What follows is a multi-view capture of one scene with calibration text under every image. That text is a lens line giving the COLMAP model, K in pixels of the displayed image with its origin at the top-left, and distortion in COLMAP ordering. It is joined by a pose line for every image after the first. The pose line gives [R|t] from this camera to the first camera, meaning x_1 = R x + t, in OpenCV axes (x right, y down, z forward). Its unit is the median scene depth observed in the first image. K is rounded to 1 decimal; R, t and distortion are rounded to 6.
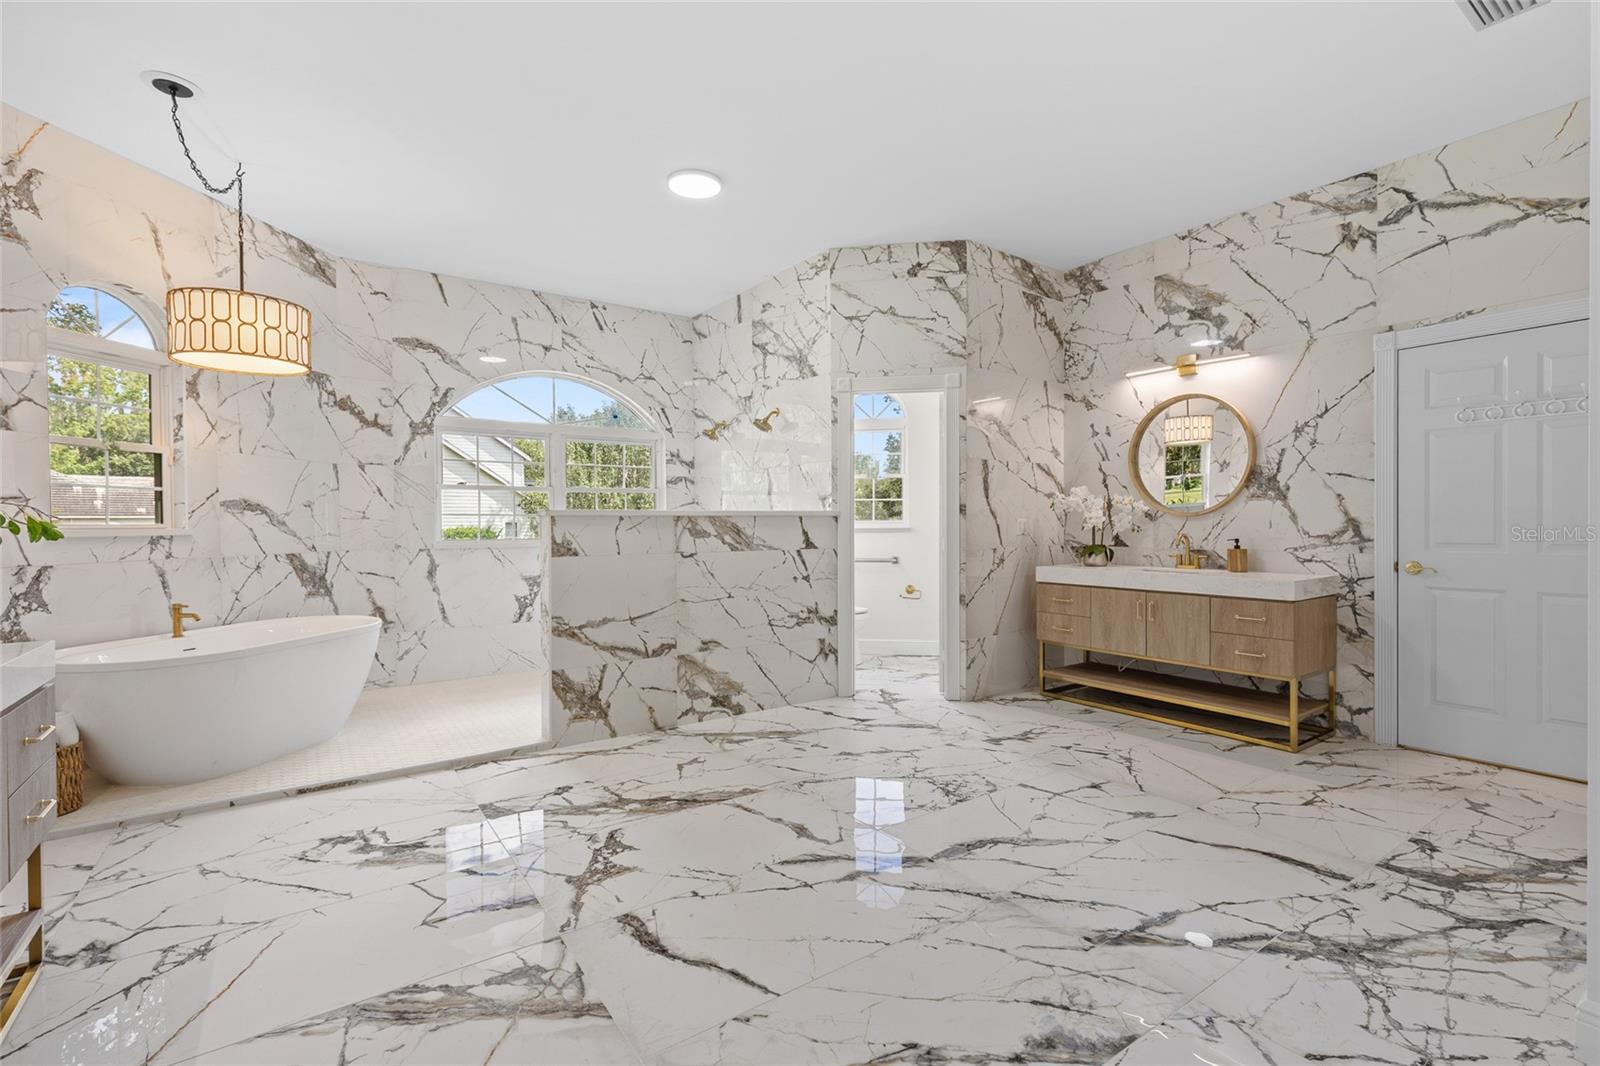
lens RADIAL K [[725.1, 0, 799.3], [0, 725.1, 530.2], [0, 0, 1]] dist [0.008369, -0.001473]
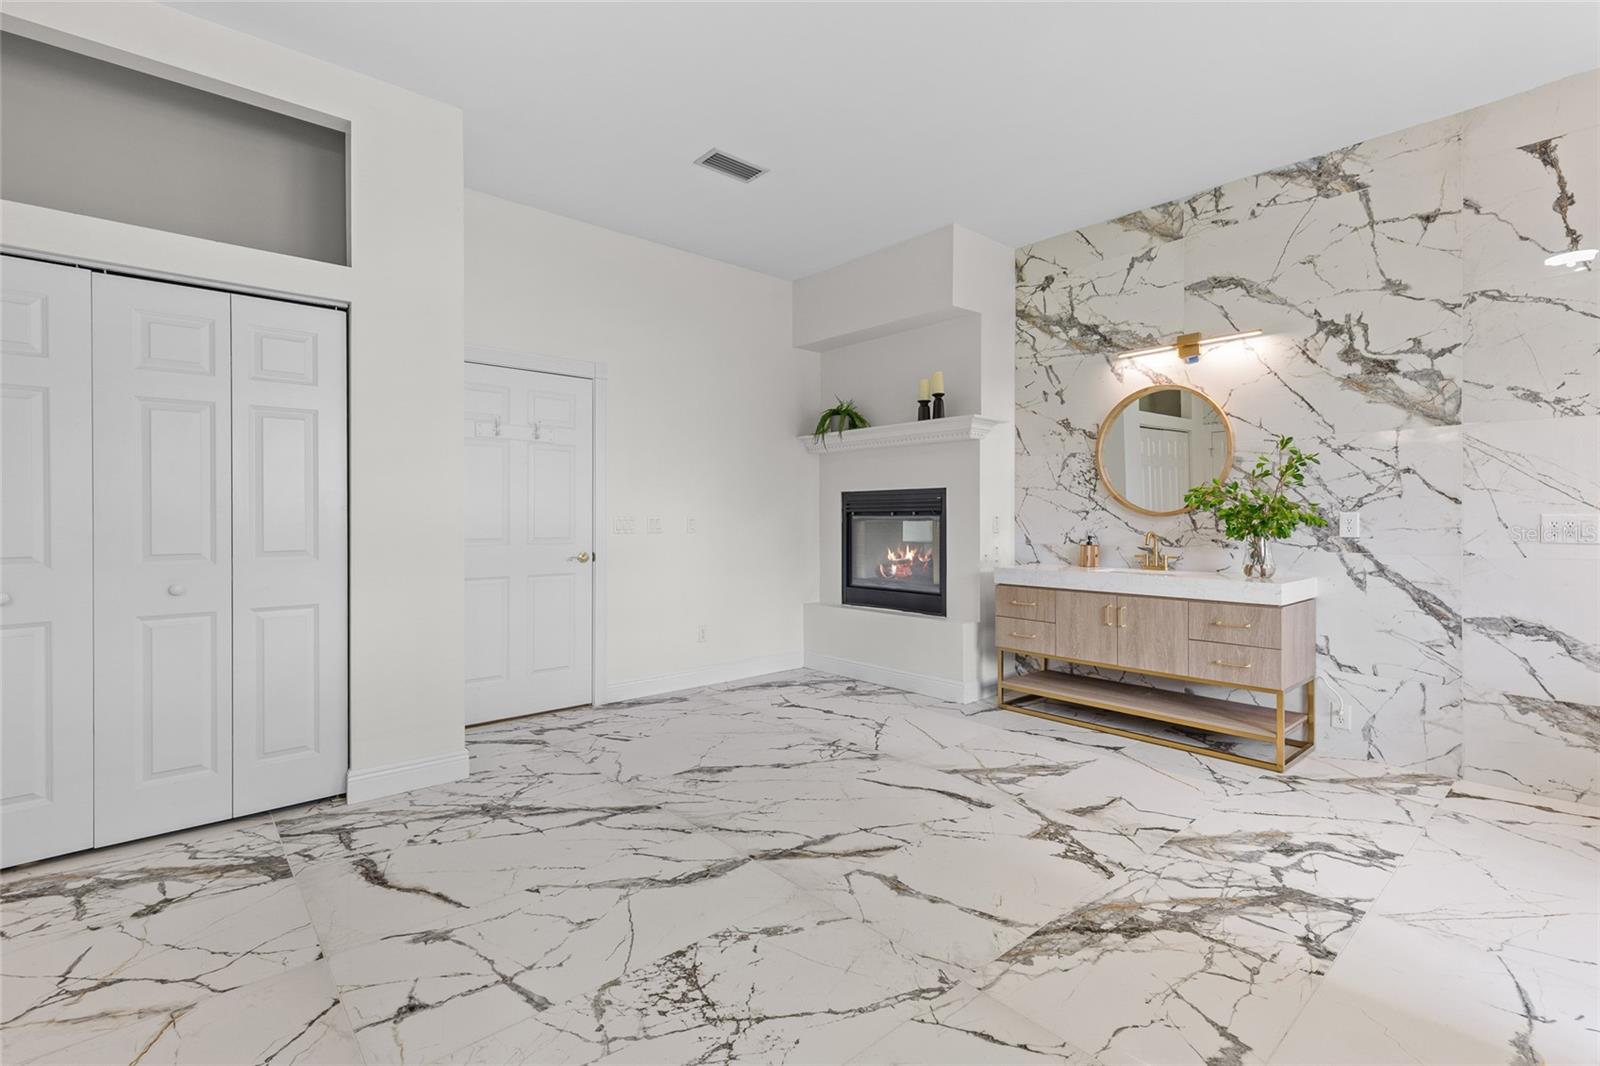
lens RADIAL K [[725.1, 0, 797.5], [0, 725.1, 524.6], [0, 0, 1]] dist [0.008369, -0.001473]
pose [[-0.993811, 0.006850, -0.110871, 0.199004], [0.004691, 0.999795, 0.019722, -0.018176], [0.110984, 0.019079, -0.993639, 1.747312]]
